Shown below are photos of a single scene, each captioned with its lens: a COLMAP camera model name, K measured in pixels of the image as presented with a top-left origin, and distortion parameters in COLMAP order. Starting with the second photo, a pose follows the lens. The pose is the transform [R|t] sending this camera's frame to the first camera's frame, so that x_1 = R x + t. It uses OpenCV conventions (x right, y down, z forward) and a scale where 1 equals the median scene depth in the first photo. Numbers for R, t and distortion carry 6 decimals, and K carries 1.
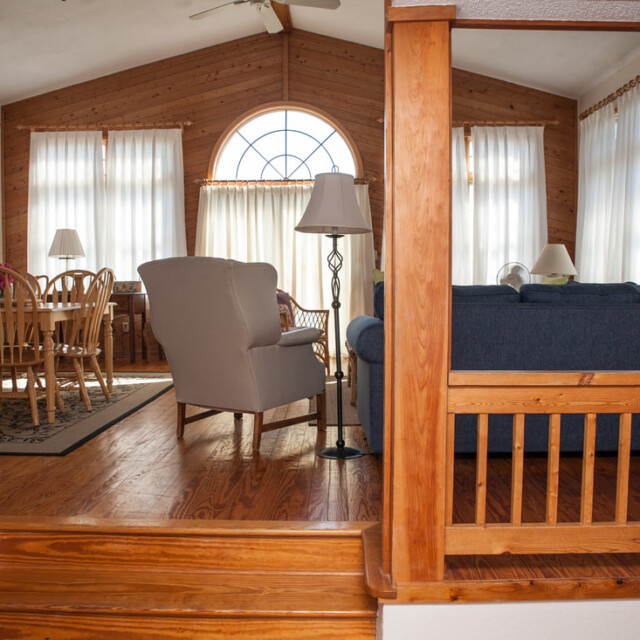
lens RADIAL K [[650.3, 0, 320.0], [0, 650.3, 320.0], [0, 0, 1]] dist [-0.142971, 0.113897]
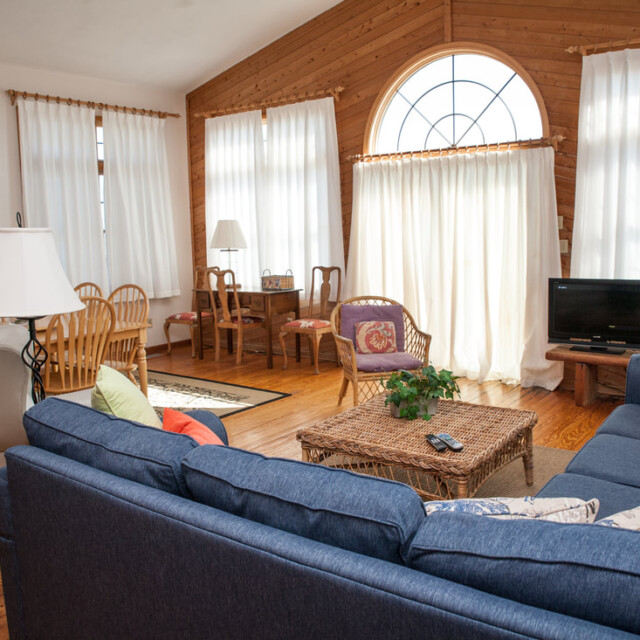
lens RADIAL K [[650.3, 0, 320.0], [0, 650.3, 320.0], [0, 0, 1]] dist [-0.142971, 0.113897]
pose [[0.819033, 0.059981, -0.570603, 0.267085], [-0.013244, 0.996232, 0.085712, -0.077037], [0.573594, -0.062644, 0.816741, 0.278825]]
